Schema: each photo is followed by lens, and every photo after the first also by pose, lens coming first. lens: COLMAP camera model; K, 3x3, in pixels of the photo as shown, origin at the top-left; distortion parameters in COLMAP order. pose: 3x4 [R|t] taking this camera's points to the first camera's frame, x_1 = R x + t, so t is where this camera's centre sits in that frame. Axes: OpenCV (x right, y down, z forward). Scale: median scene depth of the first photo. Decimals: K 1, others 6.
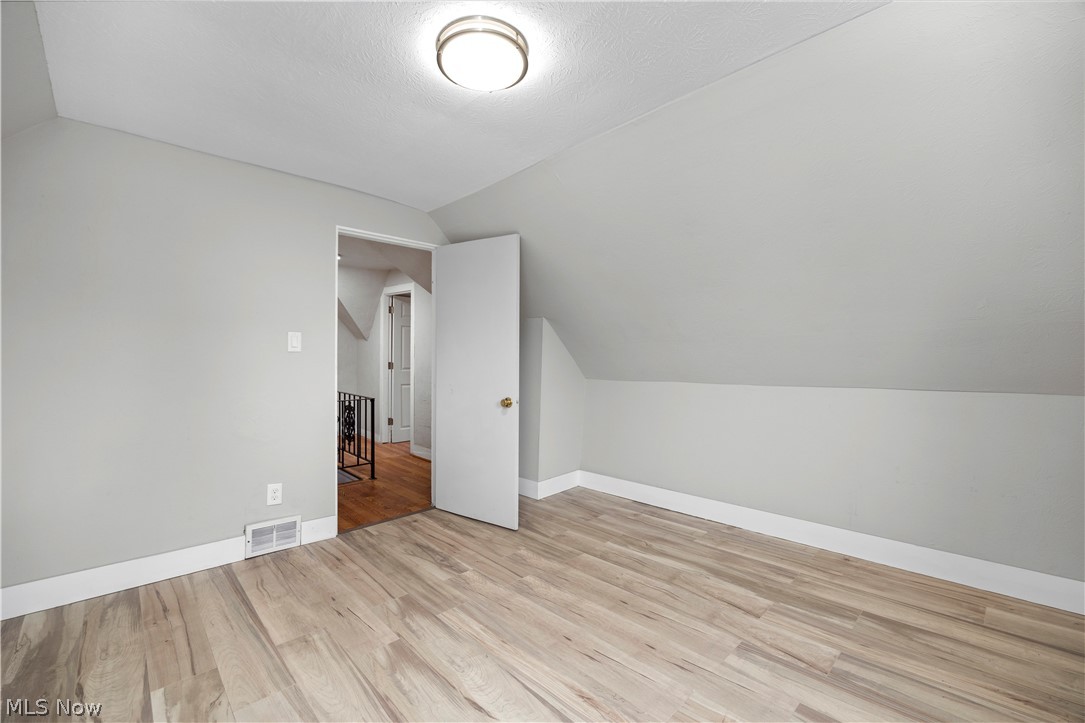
lens RADIAL K [[450.0, 0, 539.8], [0, 450.0, 357.7], [0, 0, 1]] dist [-0.017011, 0.000952]
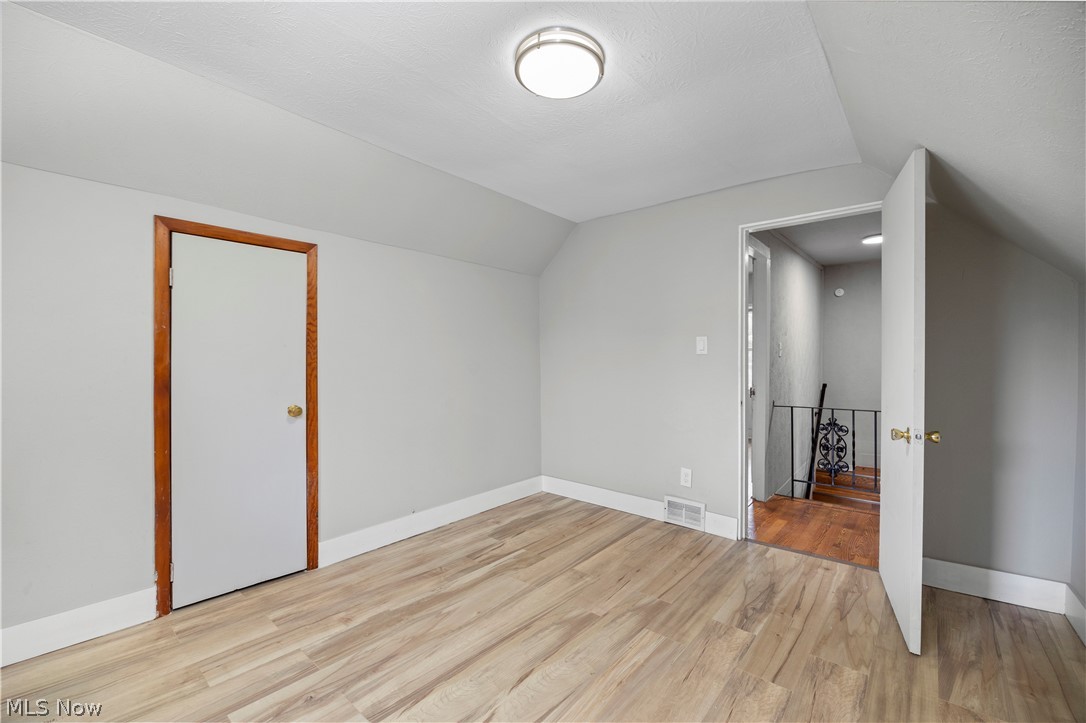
lens RADIAL K [[450.5, 0, 546.3], [0, 450.5, 360.0], [0, 0, 1]] dist [-0.017011, 0.000952]
pose [[0.111740, 0.004445, -0.993728, 0.588128], [0.000091, 0.999990, 0.004484, -0.005295], [0.993737, -0.000591, 0.111738, 0.572503]]
